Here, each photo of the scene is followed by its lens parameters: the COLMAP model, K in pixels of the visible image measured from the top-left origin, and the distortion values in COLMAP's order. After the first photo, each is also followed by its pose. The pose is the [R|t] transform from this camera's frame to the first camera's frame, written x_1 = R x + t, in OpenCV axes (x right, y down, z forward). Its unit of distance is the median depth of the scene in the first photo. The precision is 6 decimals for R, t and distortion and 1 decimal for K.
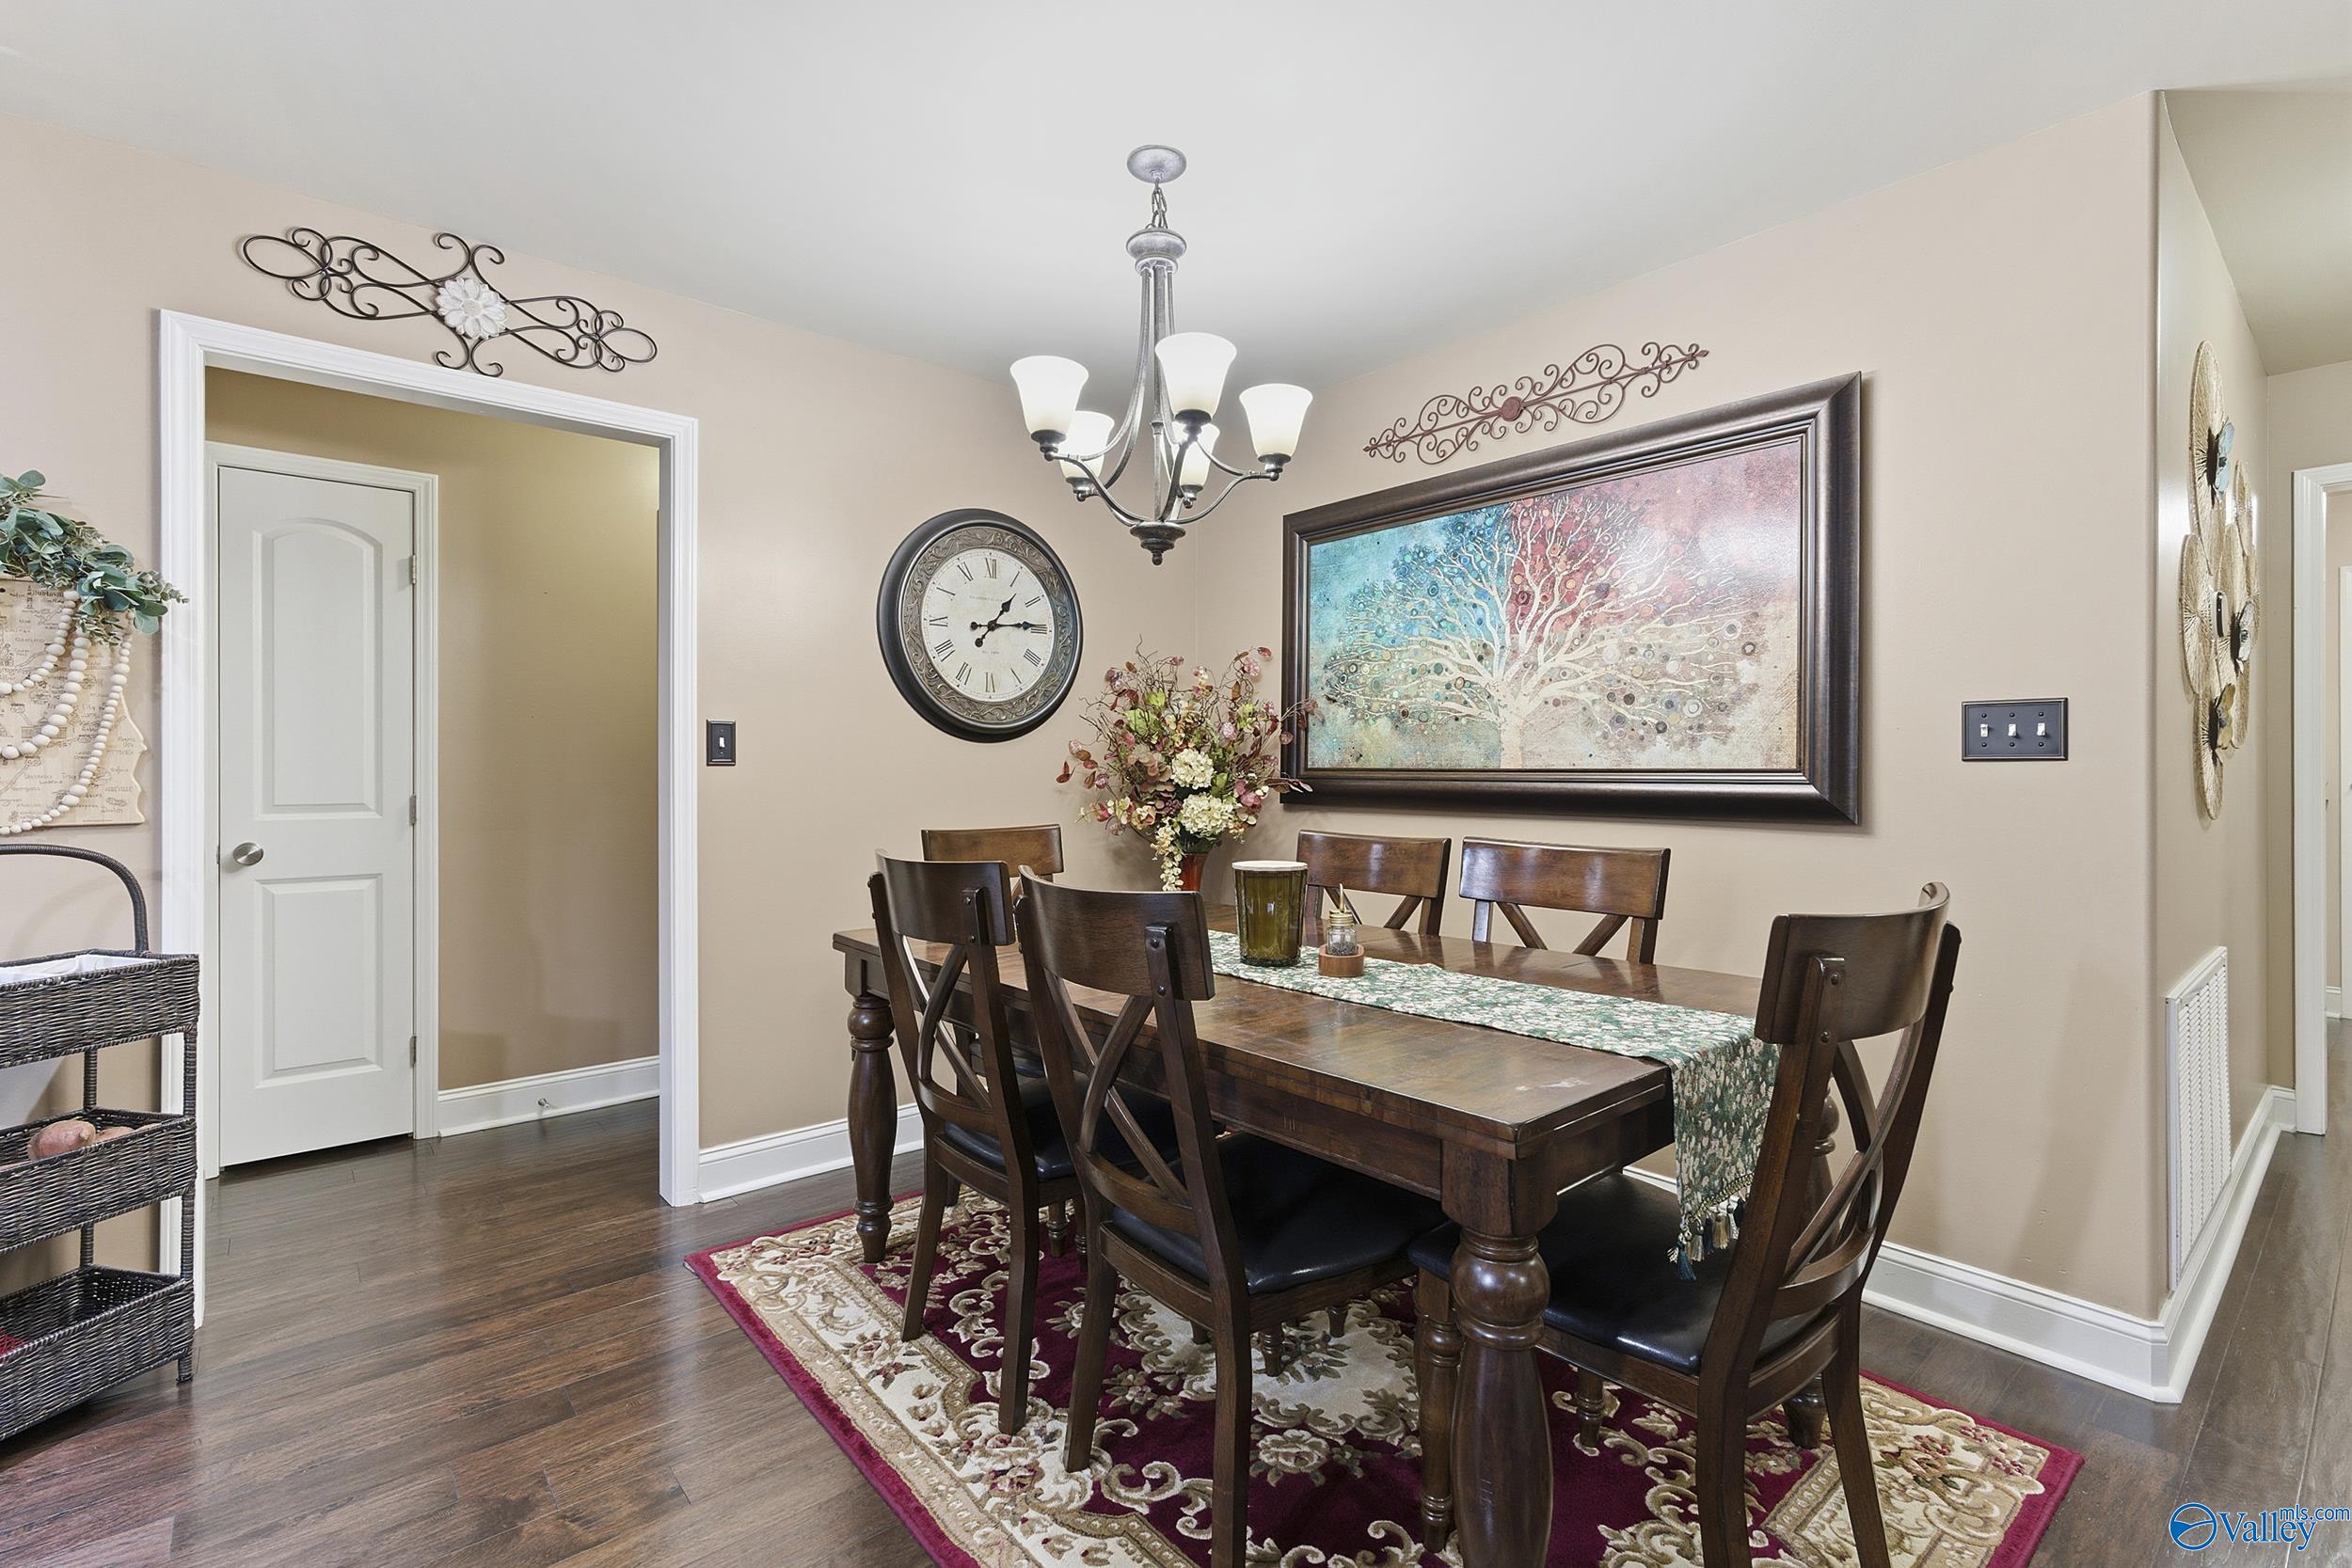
lens RADIAL K [[1060.7, 0, 1180.4], [0, 1060.7, 772.3], [0, 0, 1]] dist [0.000472, 0.001267]
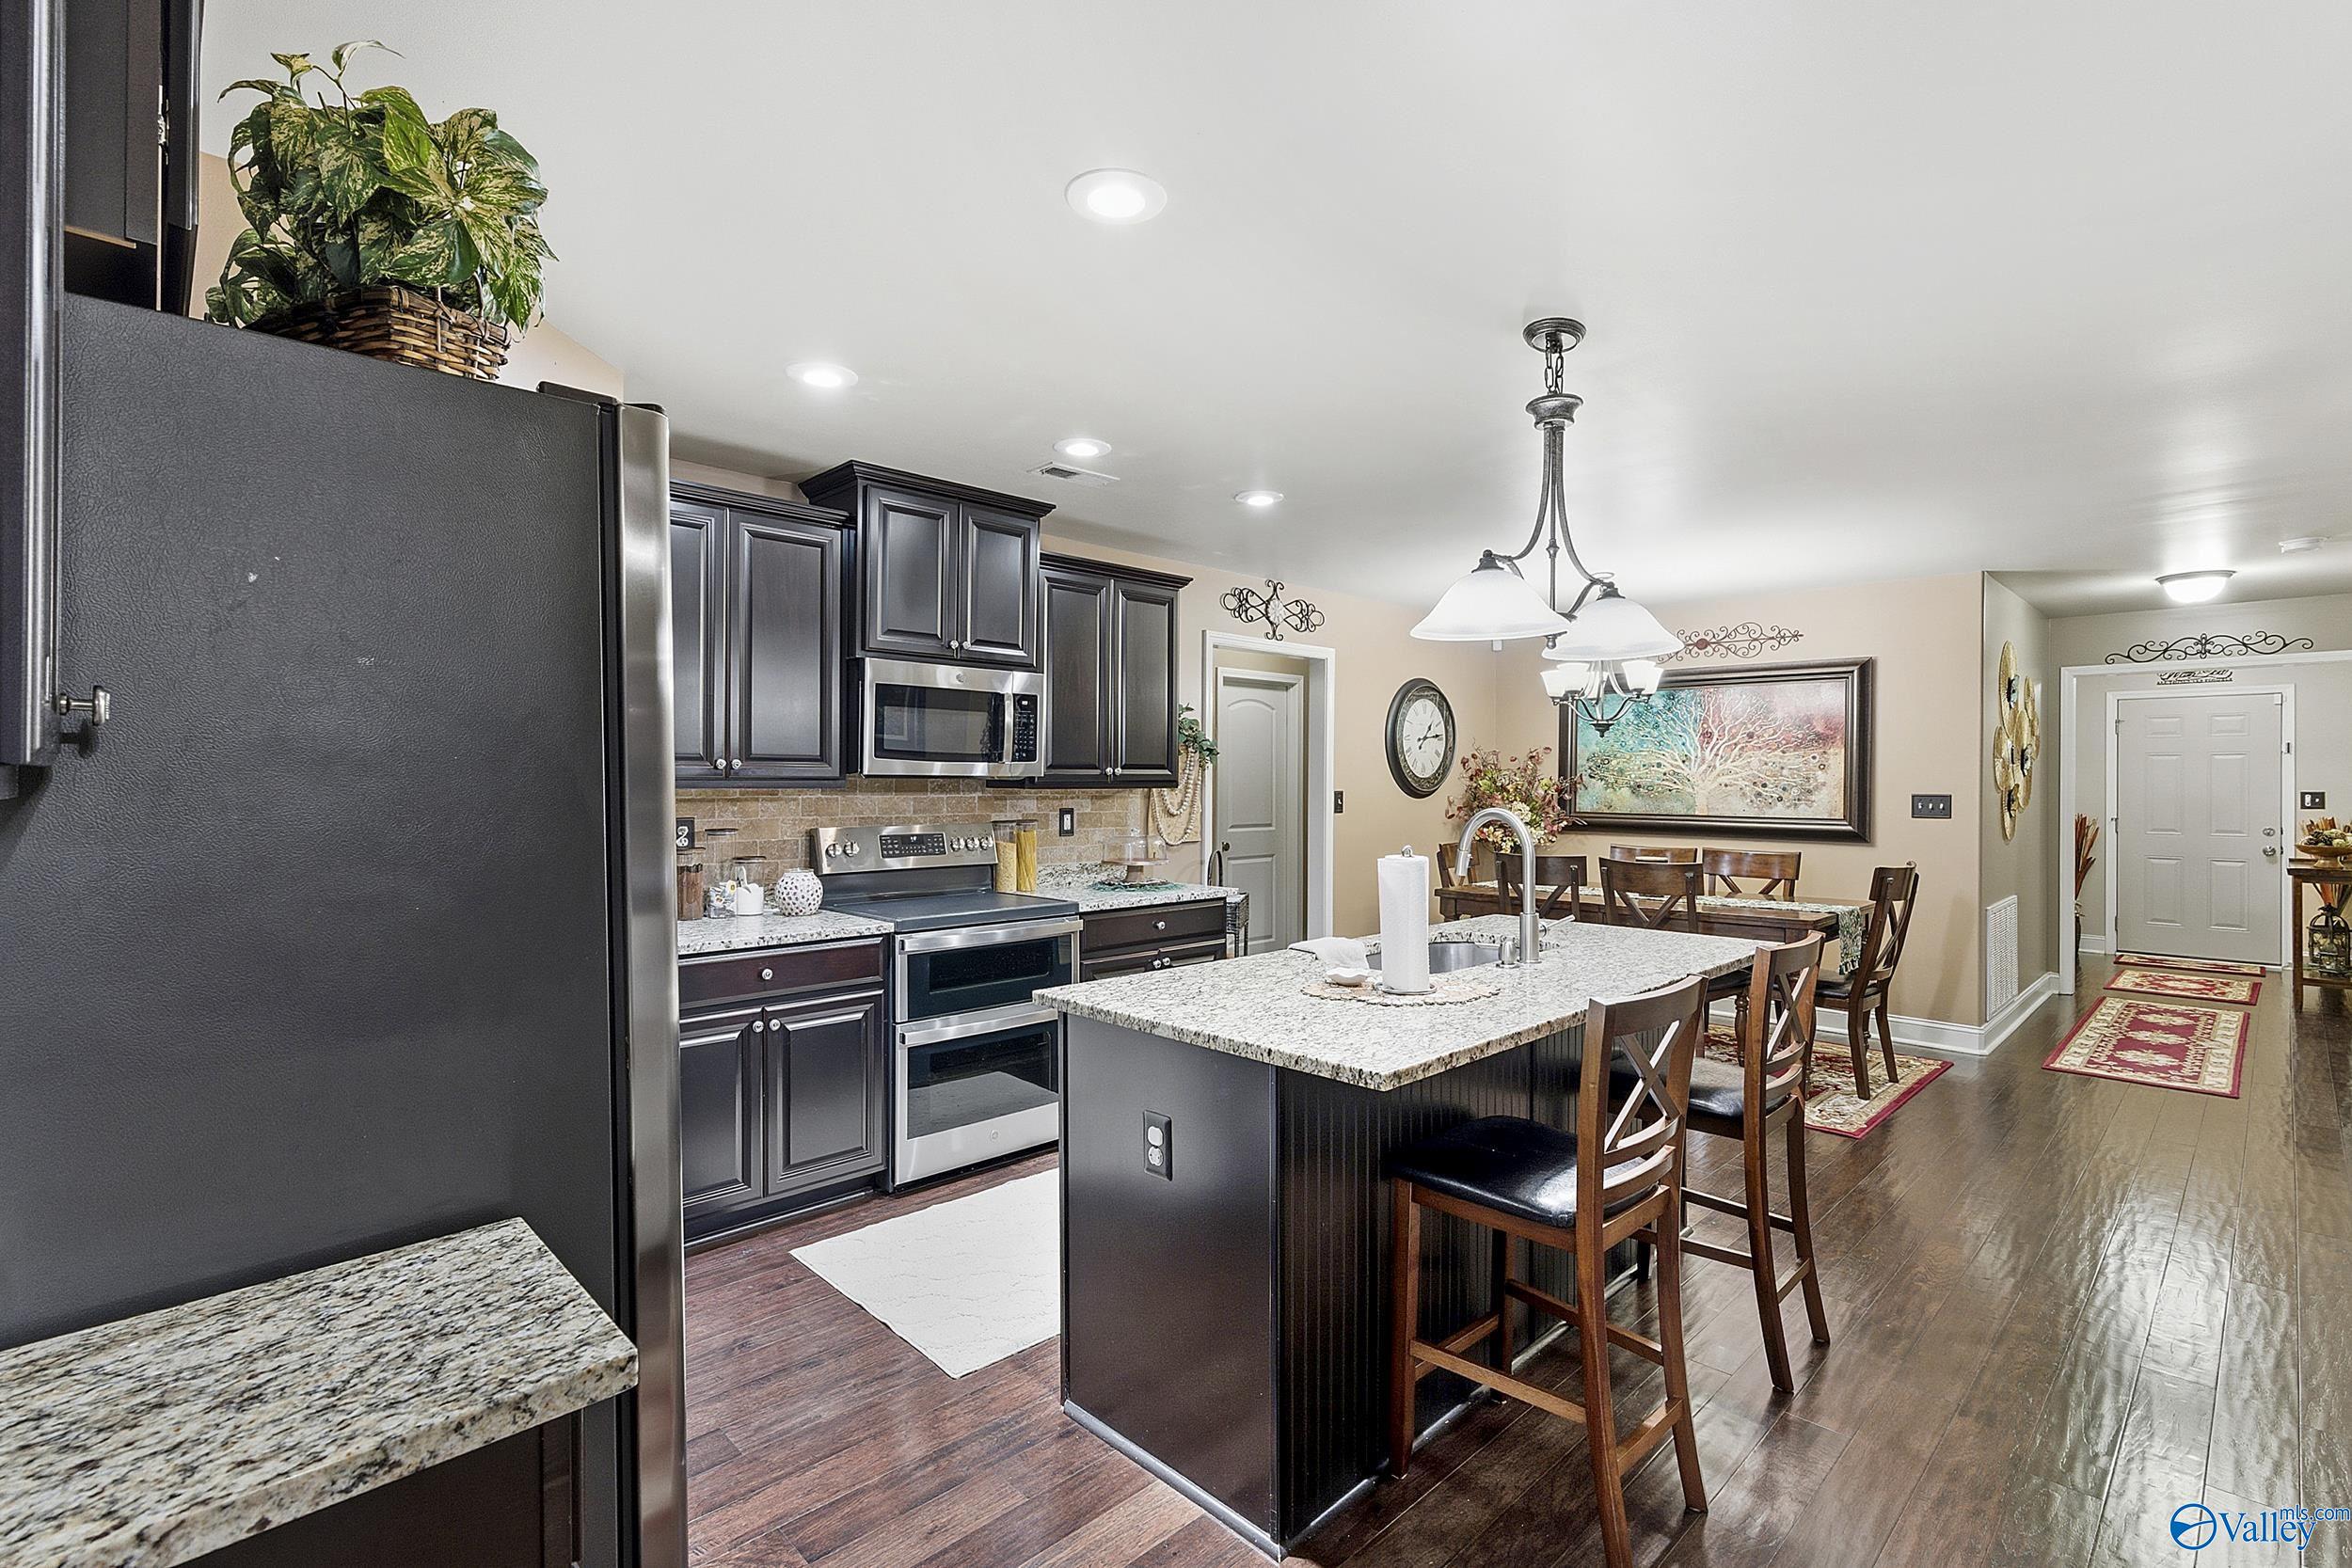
lens RADIAL K [[1070.6, 0, 1176.0], [0, 1070.6, 784.0], [0, 0, 1]] dist [0.000539, 0.000073]
pose [[0.998171, 0.005469, 0.060200, -1.228156], [-0.005442, 0.999985, -0.000619, -0.083842], [-0.060202, 0.000290, 0.998186, -1.517379]]
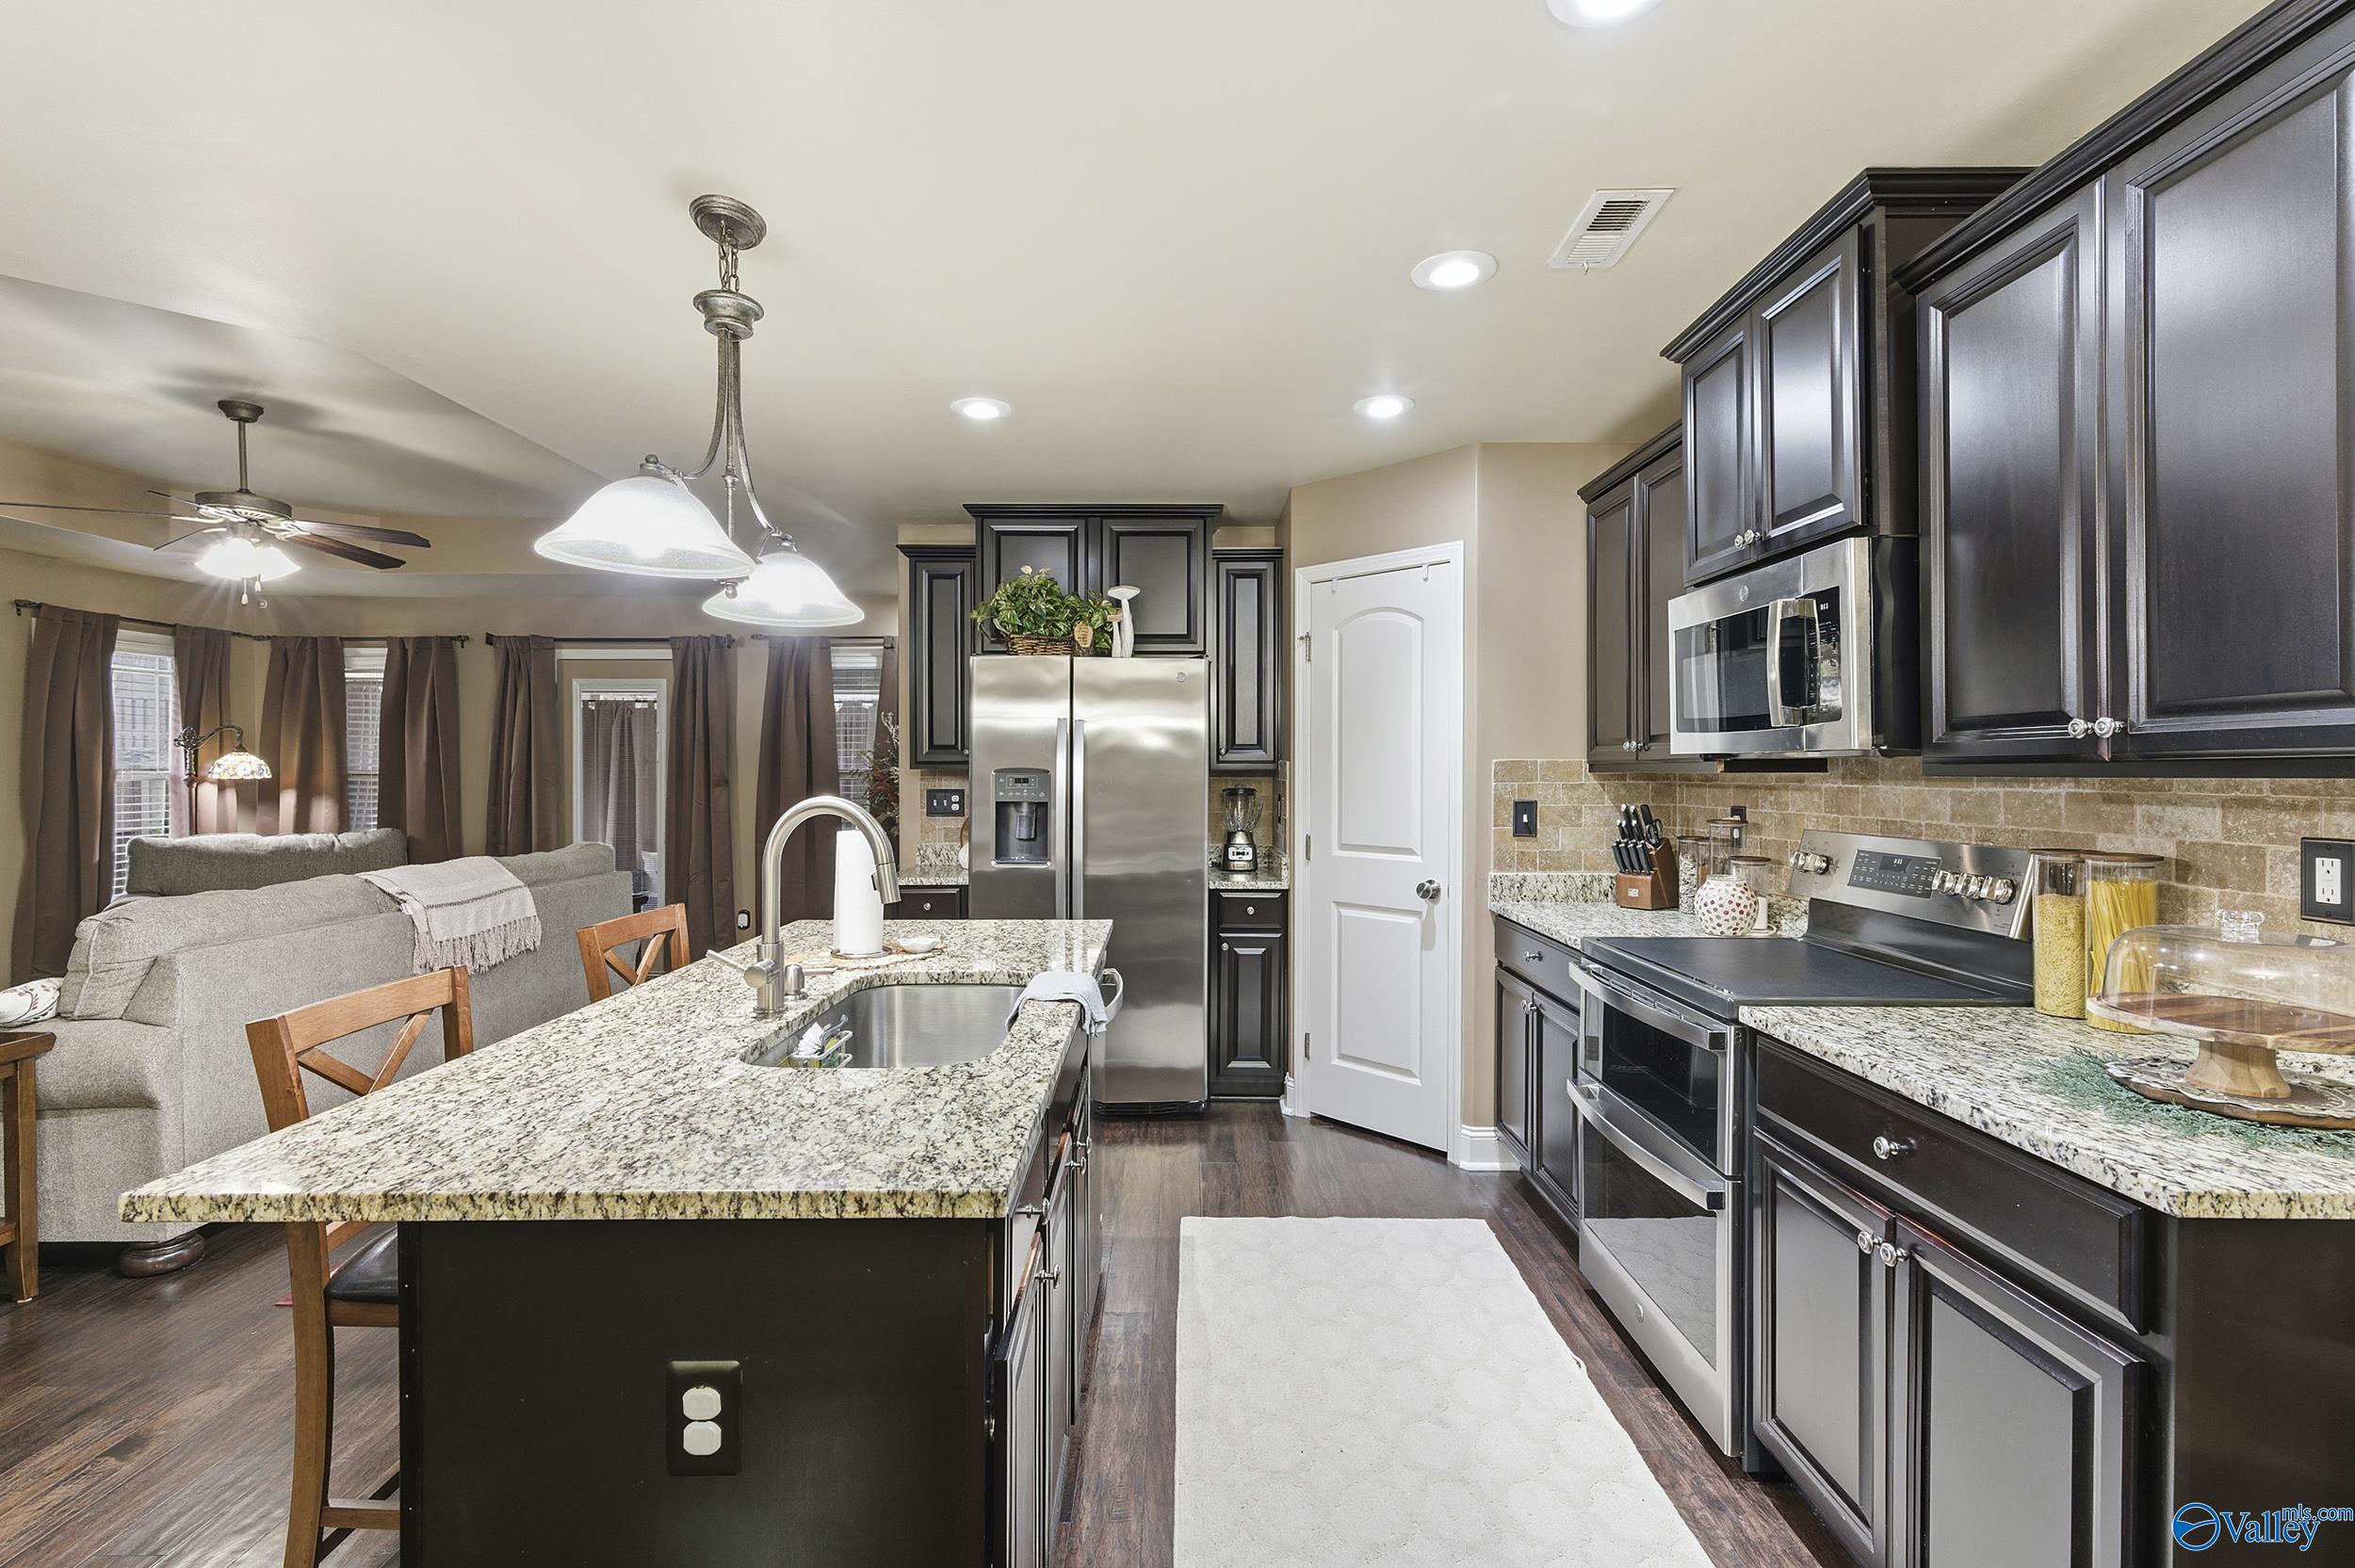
lens RADIAL K [[1062.0, 0, 1181.9], [0, 1062.0, 772.2], [0, 0, 1]] dist [0.000472, 0.001267]
pose [[-0.644460, 0.003145, -0.764632, -0.233478], [-0.000122, 0.999991, 0.004216, -0.081414], [0.764638, 0.002811, -0.644454, 0.646507]]
